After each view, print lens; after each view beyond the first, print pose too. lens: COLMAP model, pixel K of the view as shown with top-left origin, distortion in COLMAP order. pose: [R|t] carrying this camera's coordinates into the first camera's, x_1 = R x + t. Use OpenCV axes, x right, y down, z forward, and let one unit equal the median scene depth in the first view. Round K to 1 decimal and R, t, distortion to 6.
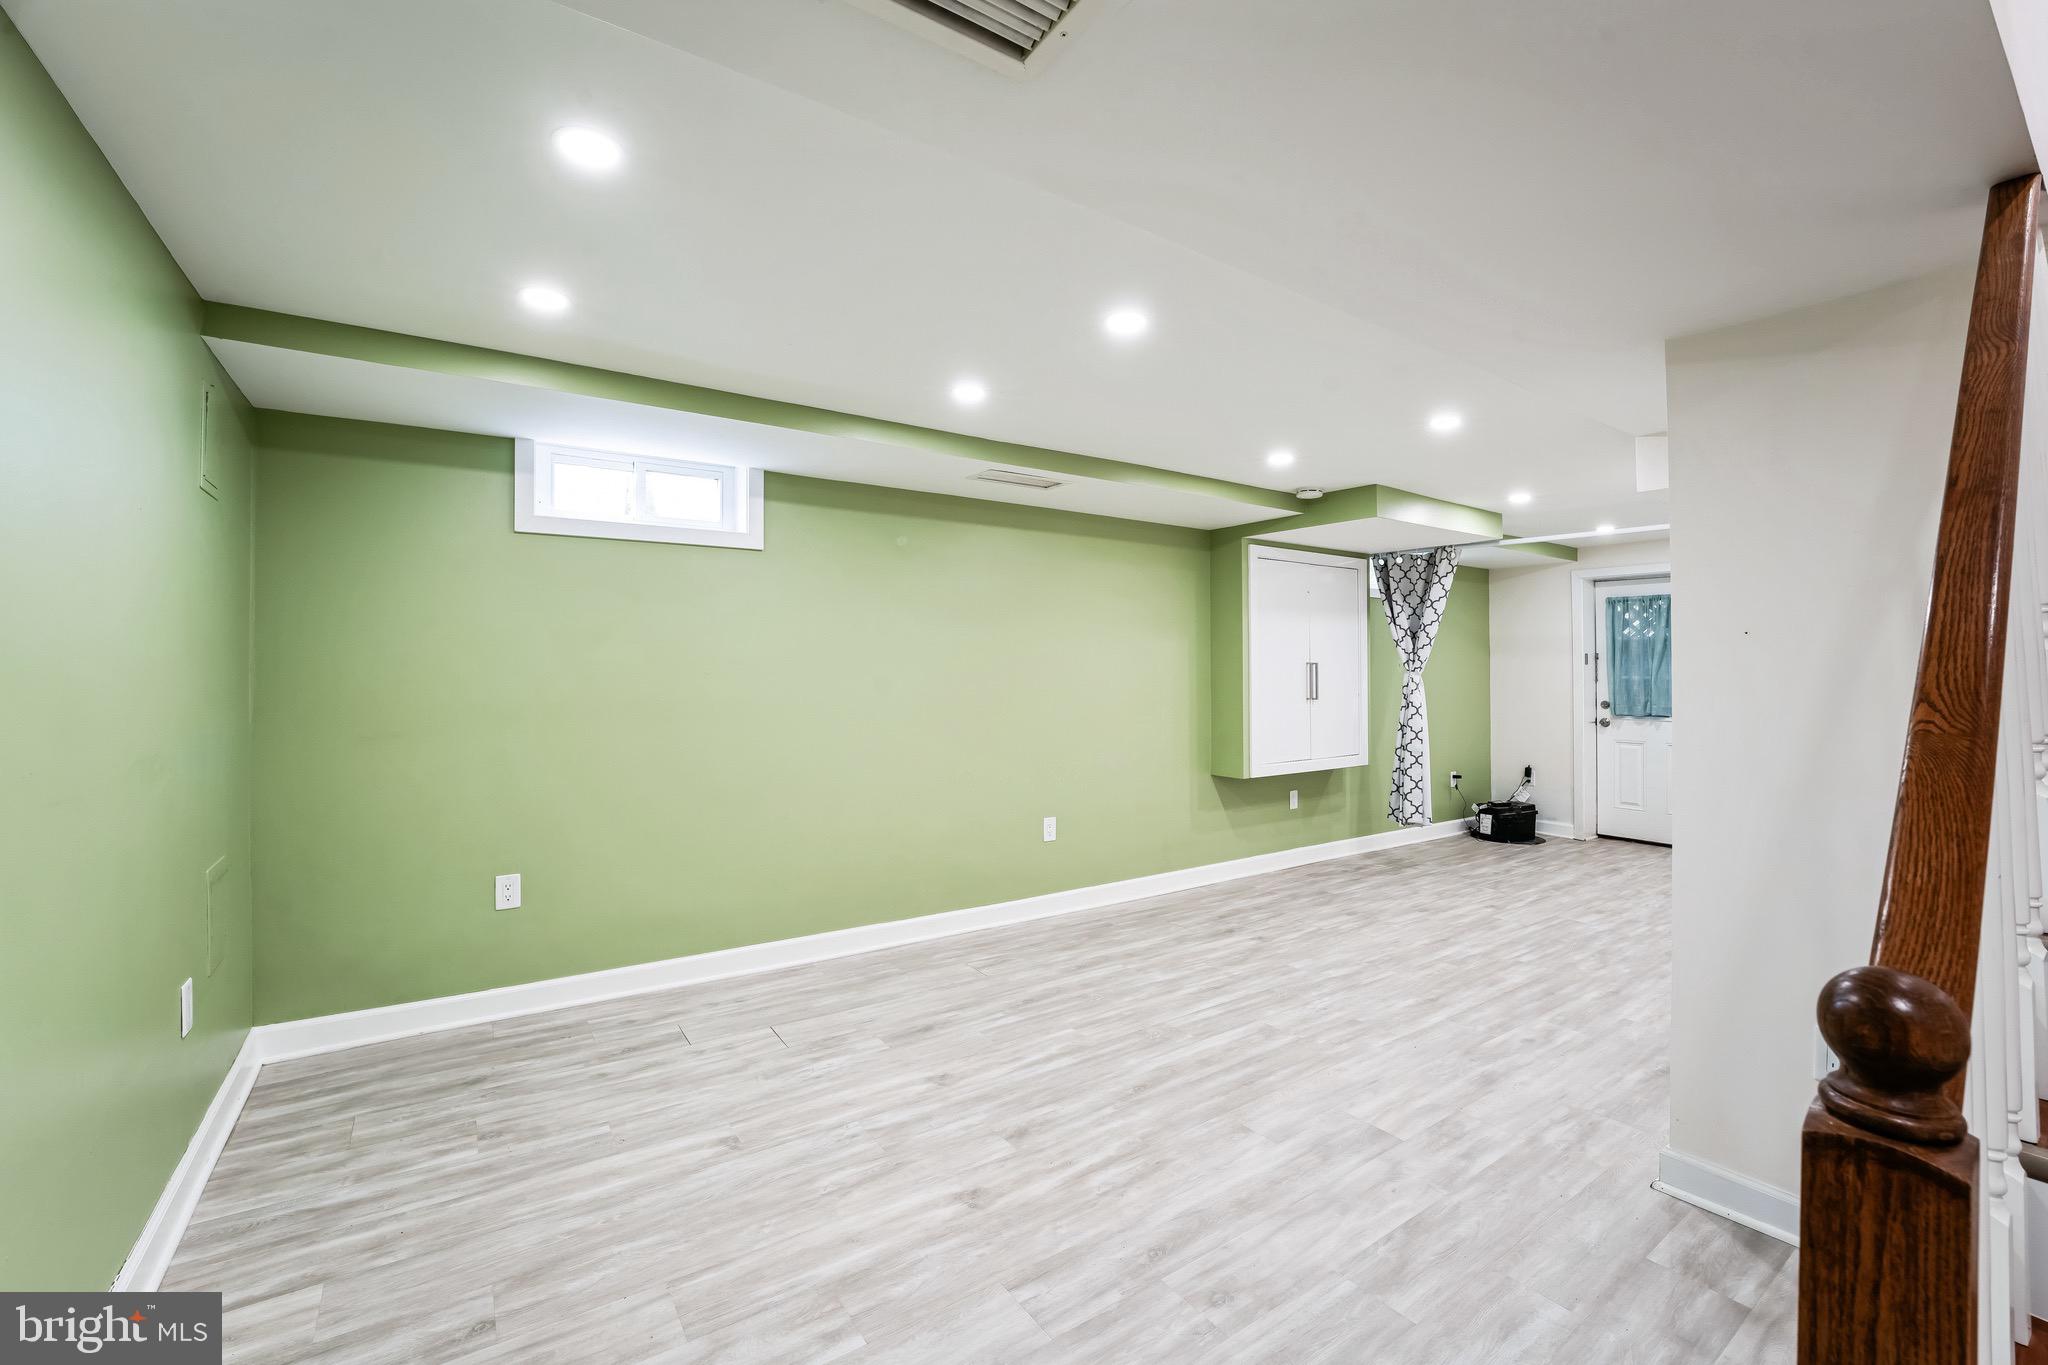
lens RADIAL K [[847.4, 0, 1018.3], [0, 847.4, 665.5], [0, 0, 1]] dist [-0.004129, -0.000156]
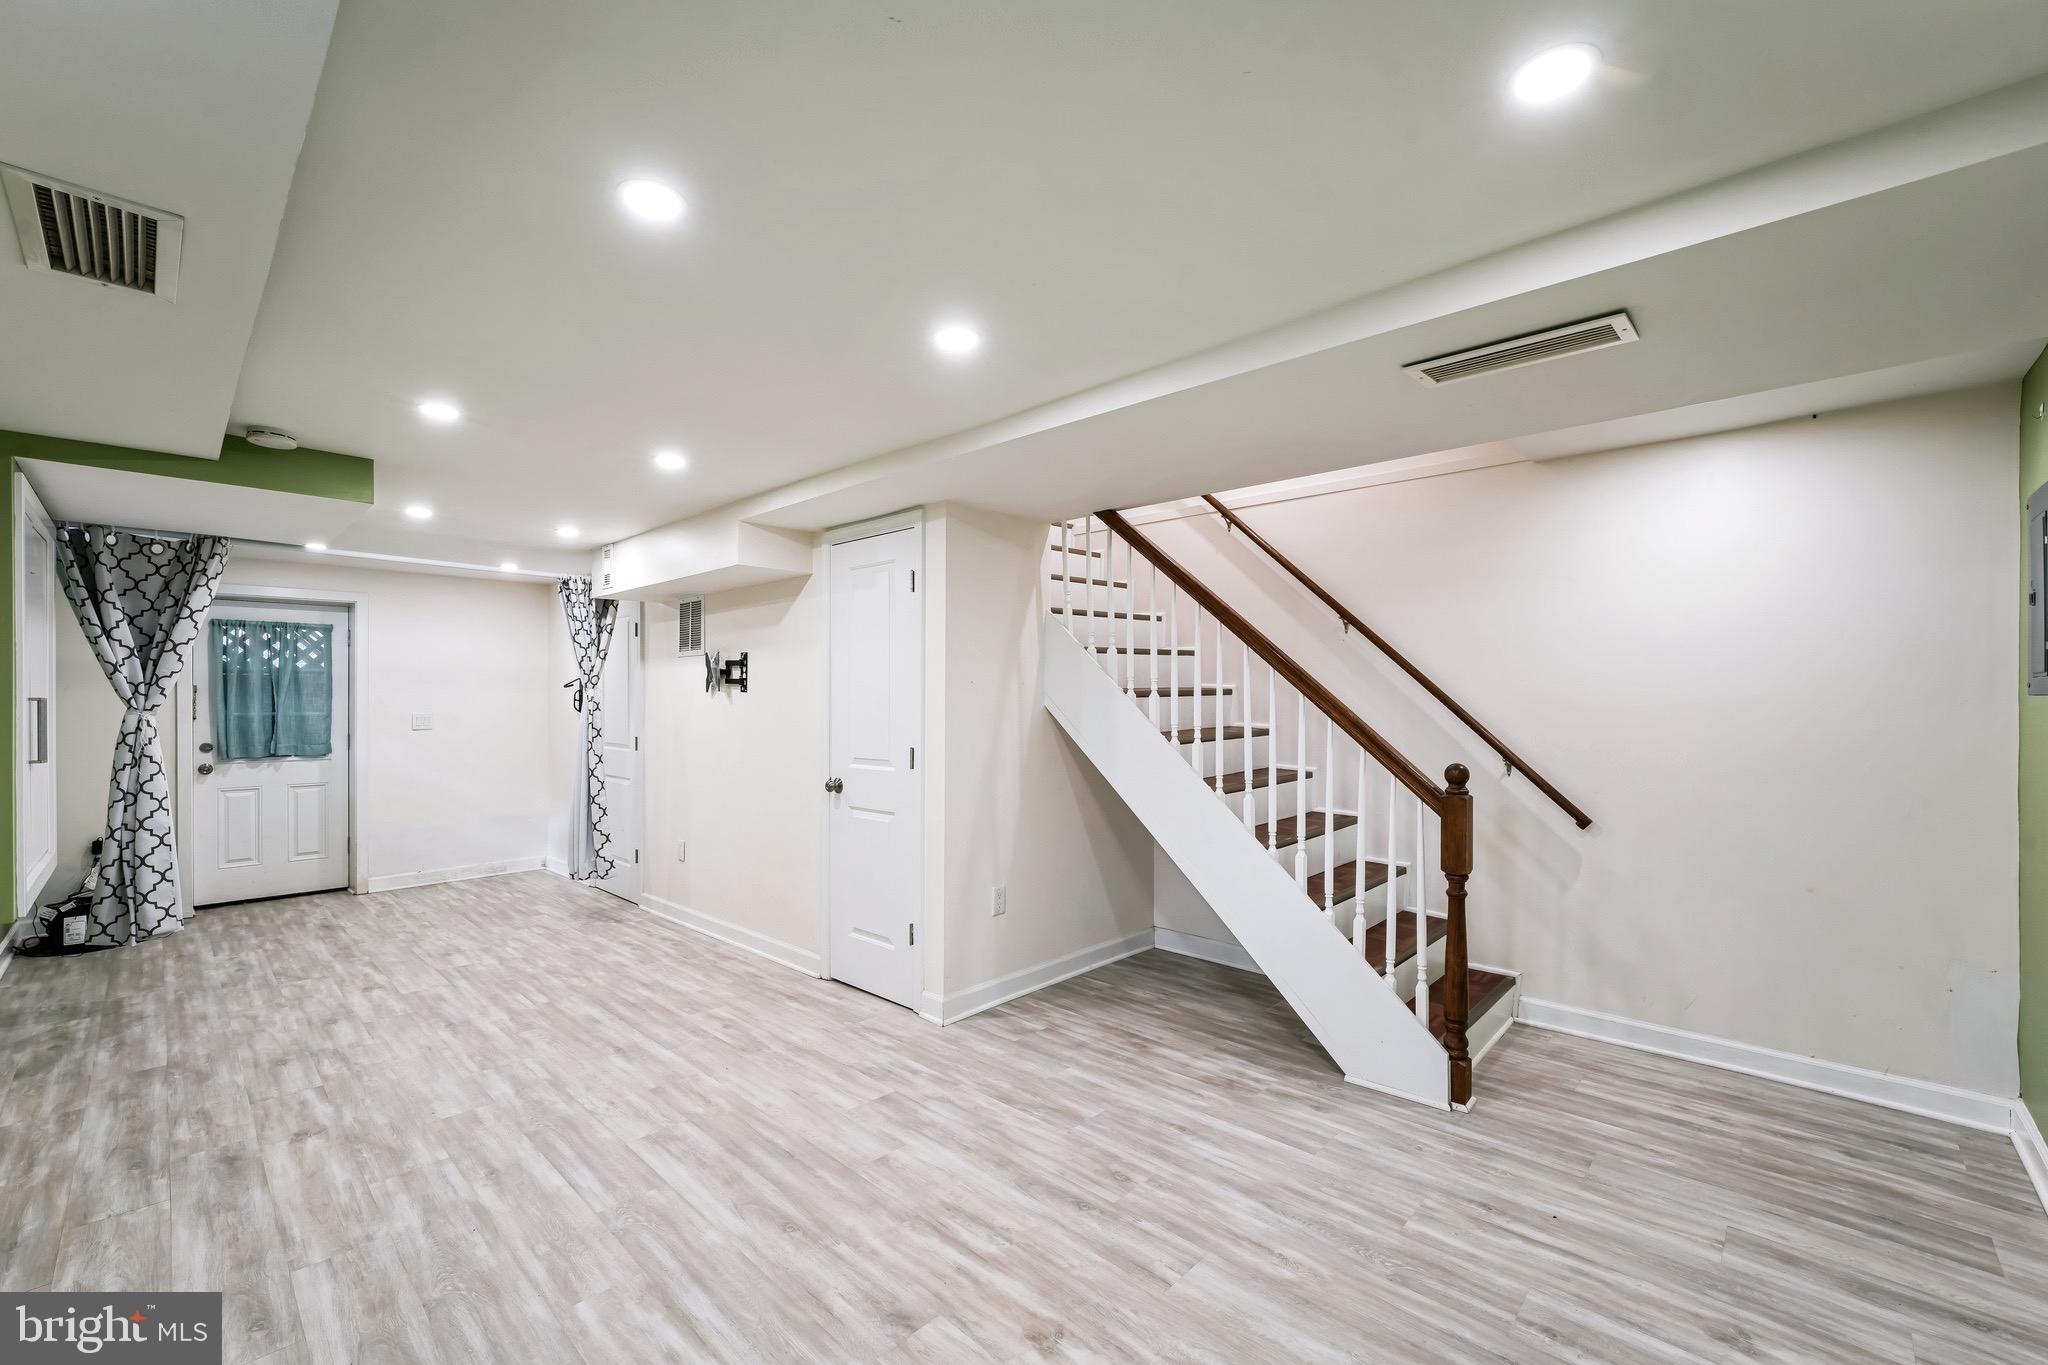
lens RADIAL K [[847.4, 0, 1020.9], [0, 847.4, 698.9], [0, 0, 1]] dist [-0.004129, -0.000156]
pose [[-0.202508, 0.000231, 0.979281, -0.572140], [-0.000889, 1.000000, -0.000420, -0.004407], [-0.979280, -0.000956, -0.202507, 0.782486]]
